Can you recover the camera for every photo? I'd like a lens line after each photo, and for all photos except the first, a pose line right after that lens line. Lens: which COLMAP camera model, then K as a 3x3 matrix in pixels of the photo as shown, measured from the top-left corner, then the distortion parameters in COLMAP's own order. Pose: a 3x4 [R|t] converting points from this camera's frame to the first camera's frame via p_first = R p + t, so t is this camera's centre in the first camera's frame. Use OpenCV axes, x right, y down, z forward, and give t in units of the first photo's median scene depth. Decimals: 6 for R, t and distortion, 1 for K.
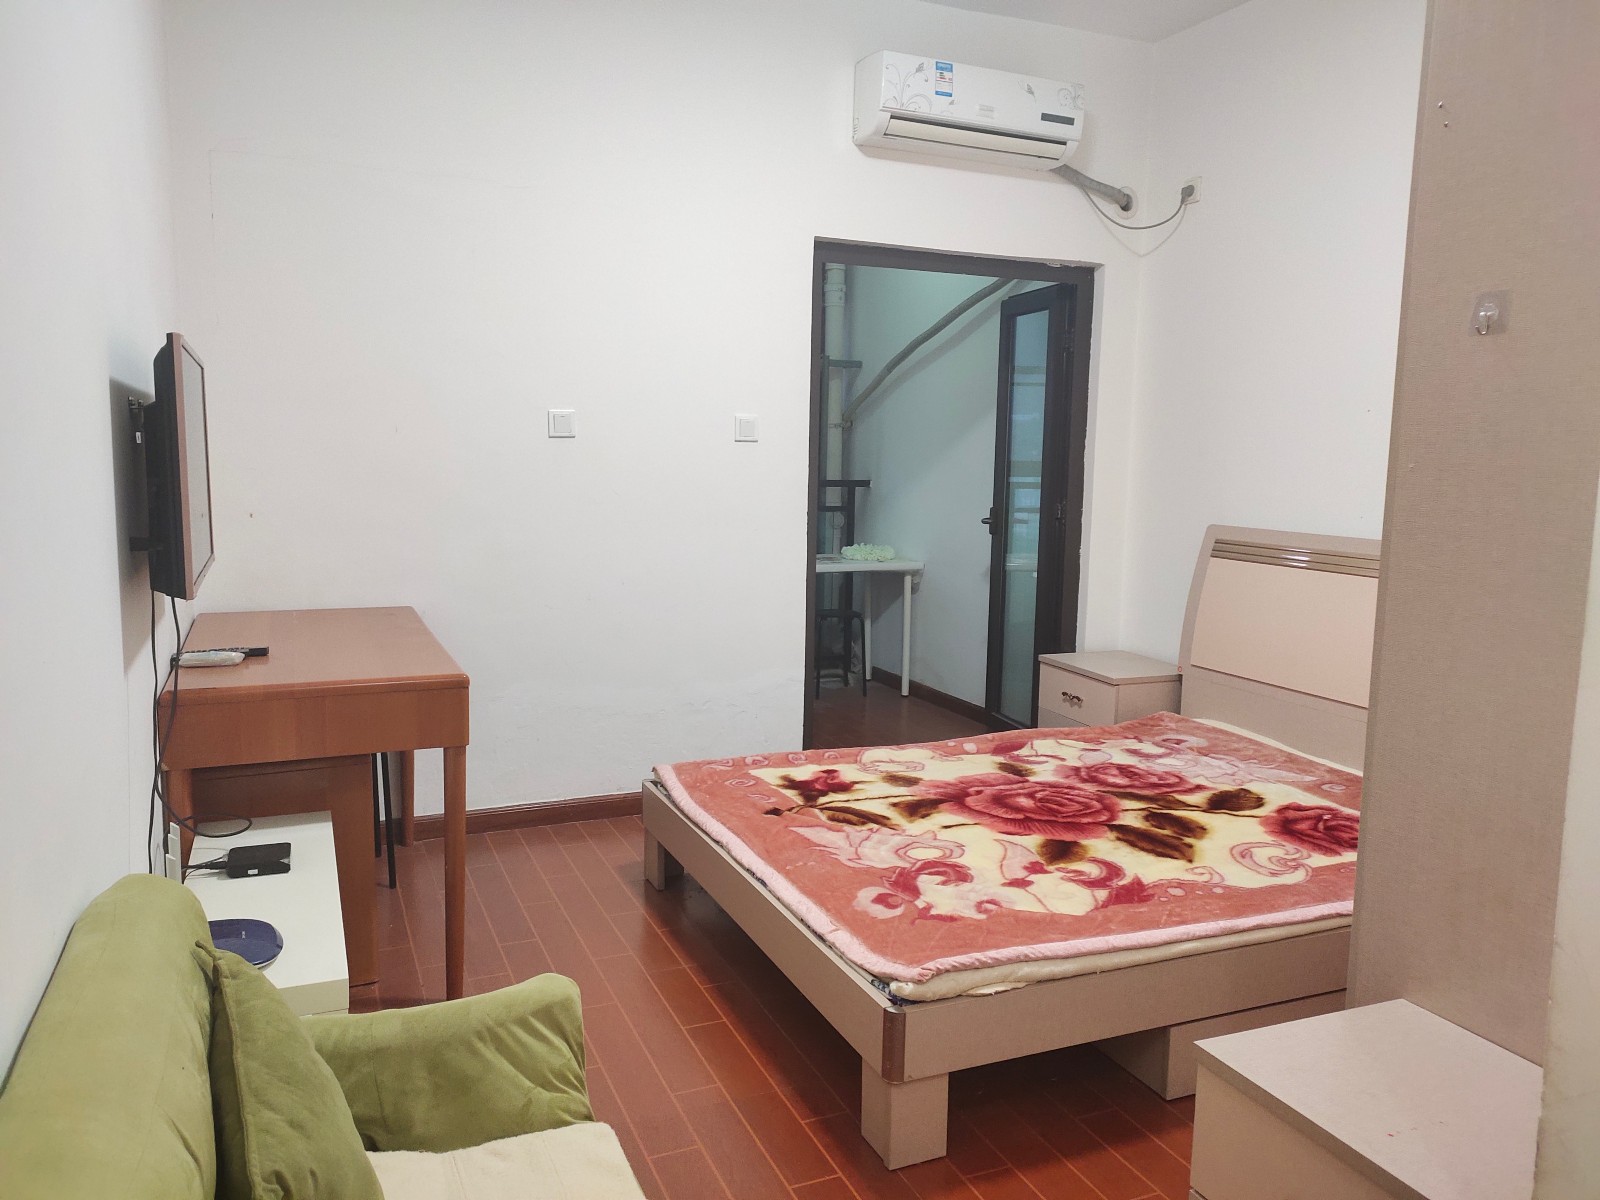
lens RADIAL K [[1177.0, 0, 794.6], [0, 1177.0, 602.1], [0, 0, 1]] dist [0.073746, -0.059291]
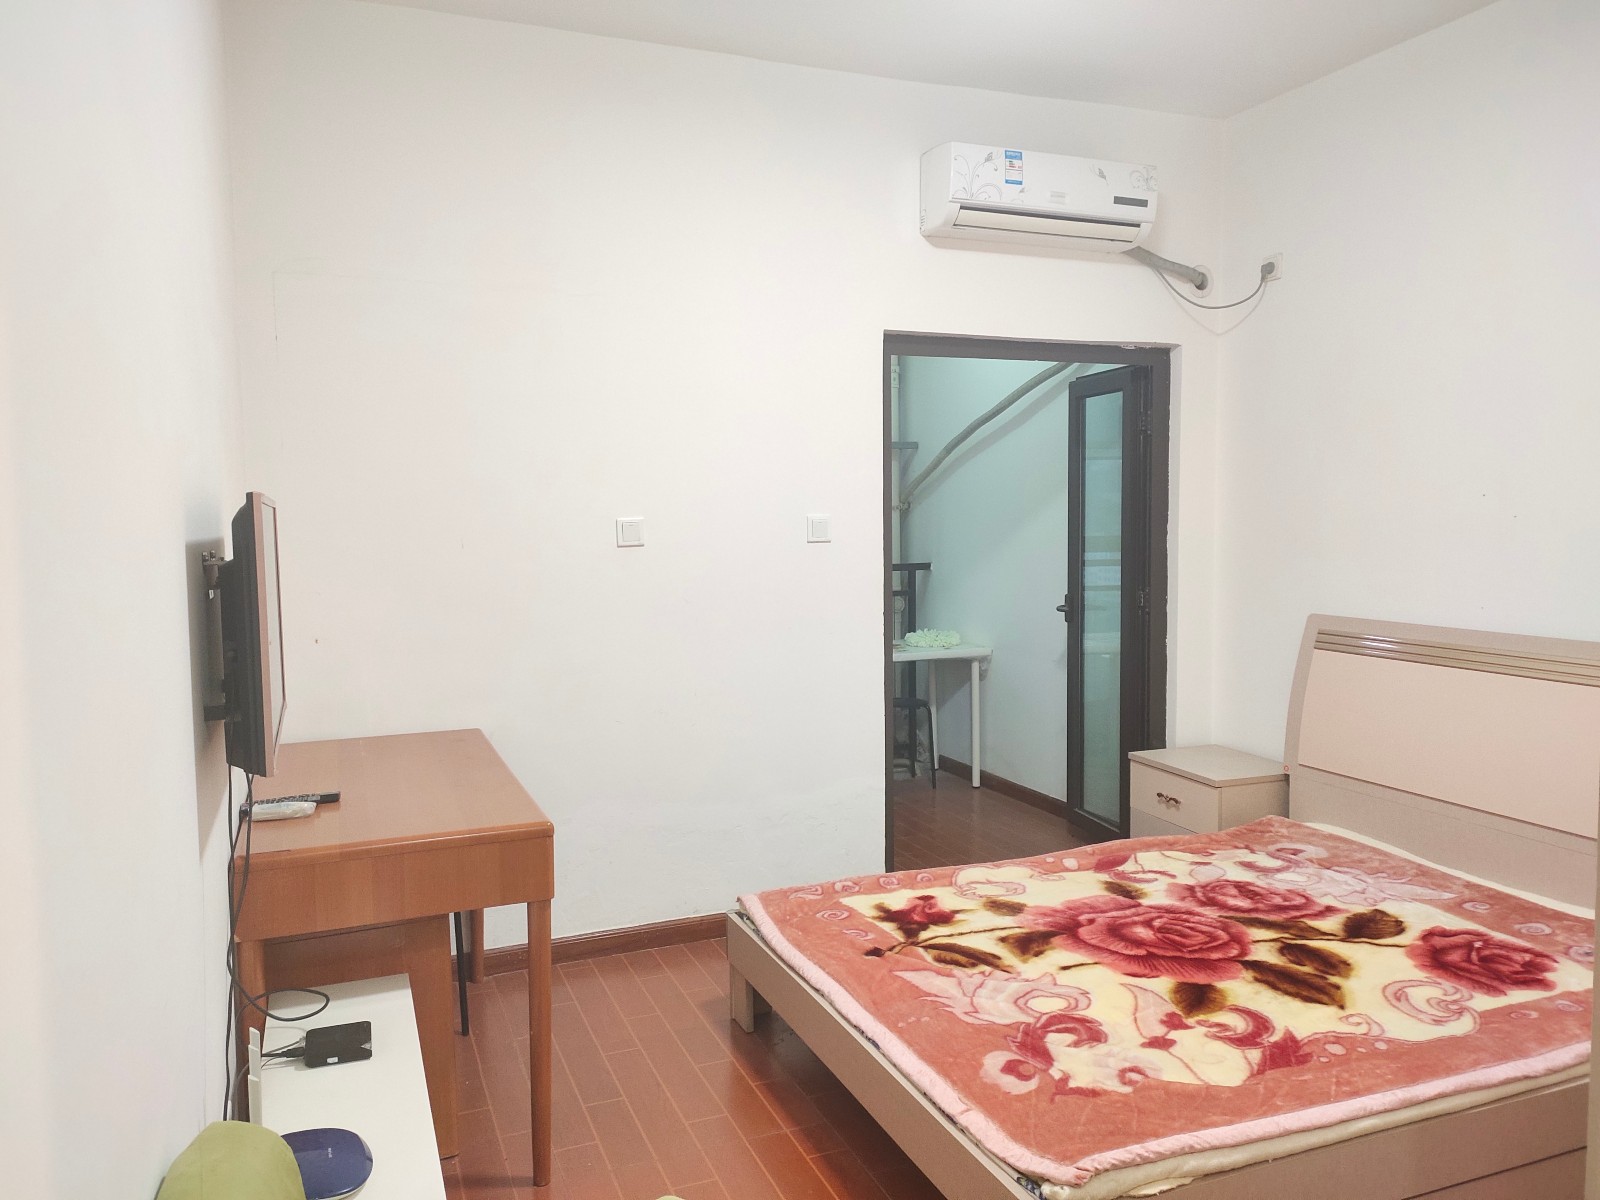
lens RADIAL K [[1177.0, 0, 794.9], [0, 1177.0, 605.3], [0, 0, 1]] dist [0.073746, -0.059291]
pose [[0.999209, -0.027583, -0.028635, -0.040777], [0.026134, 0.998418, -0.049793, -0.044242], [0.029963, 0.049005, 0.998349, 0.049822]]
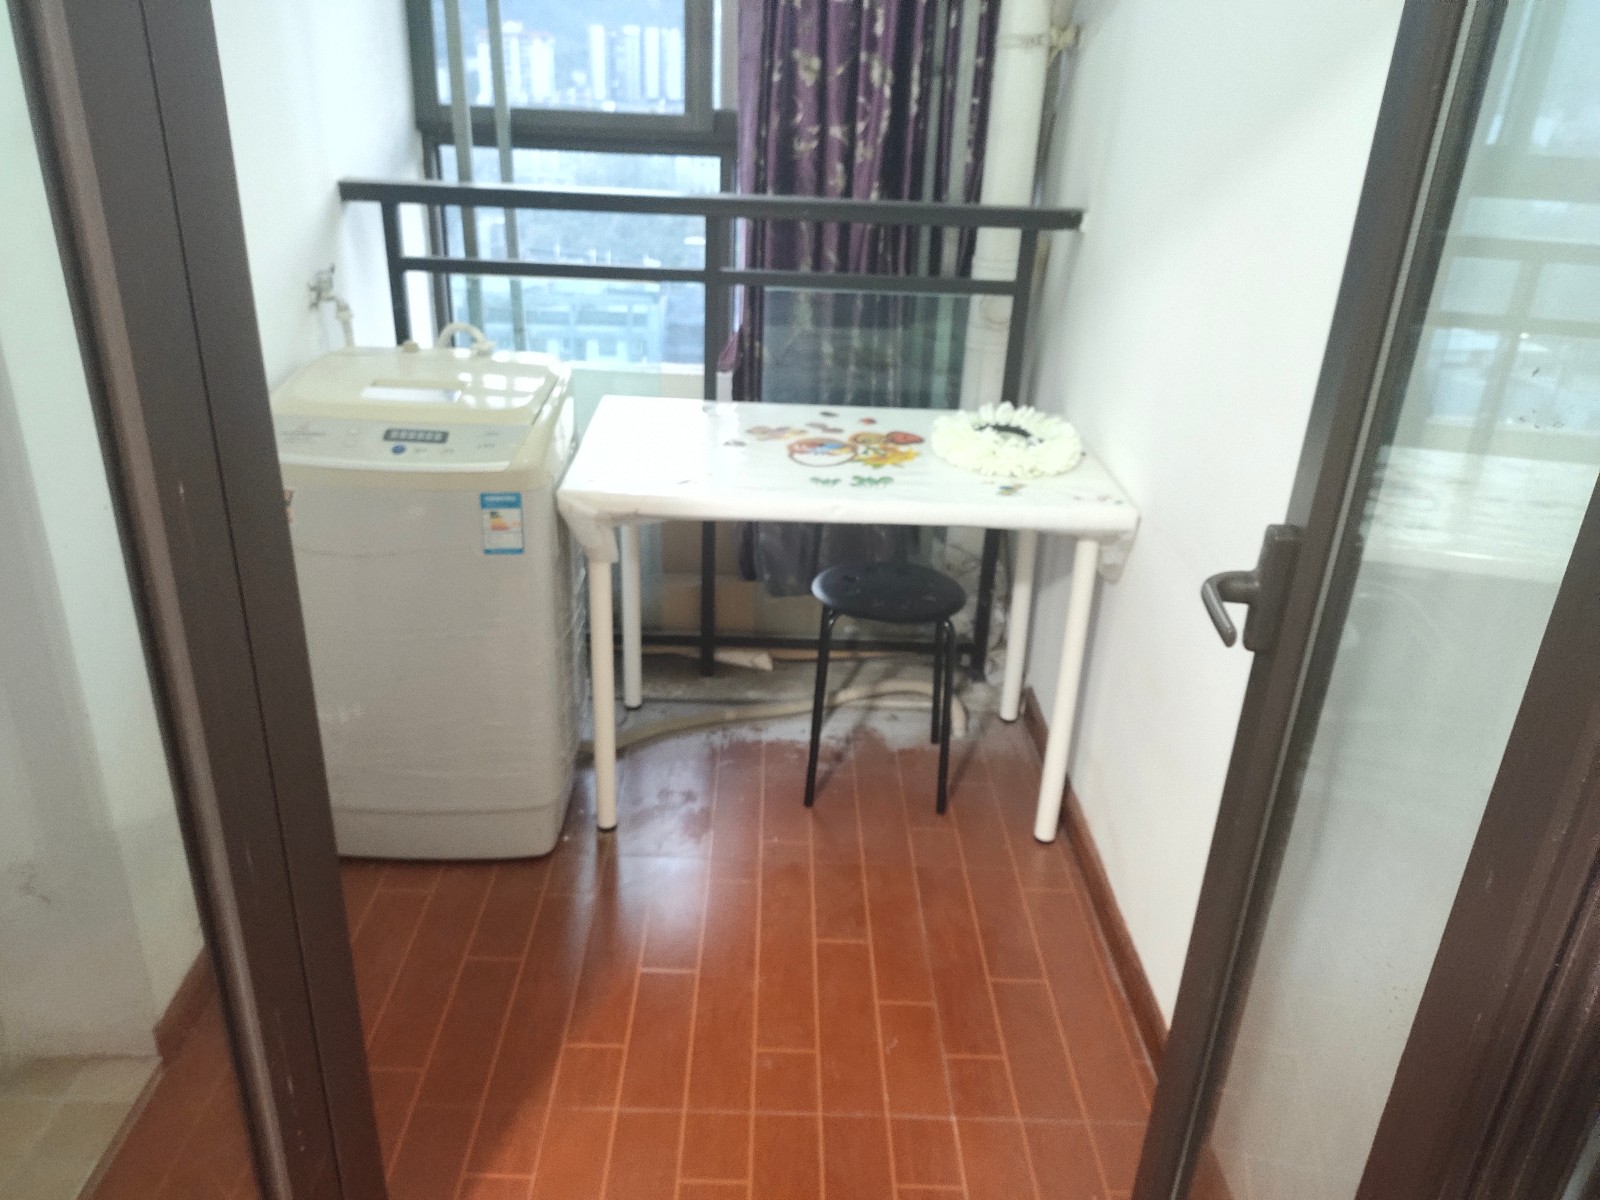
lens RADIAL K [[1177.0, 0, 800.7], [0, 1177.0, 596.5], [0, 0, 1]] dist [0.073746, -0.059291]
pose [[0.925063, 0.178621, -0.335192, 0.245907], [-0.072768, 0.949516, 0.305164, -0.187822], [0.372779, -0.257904, 0.891359, 1.198682]]
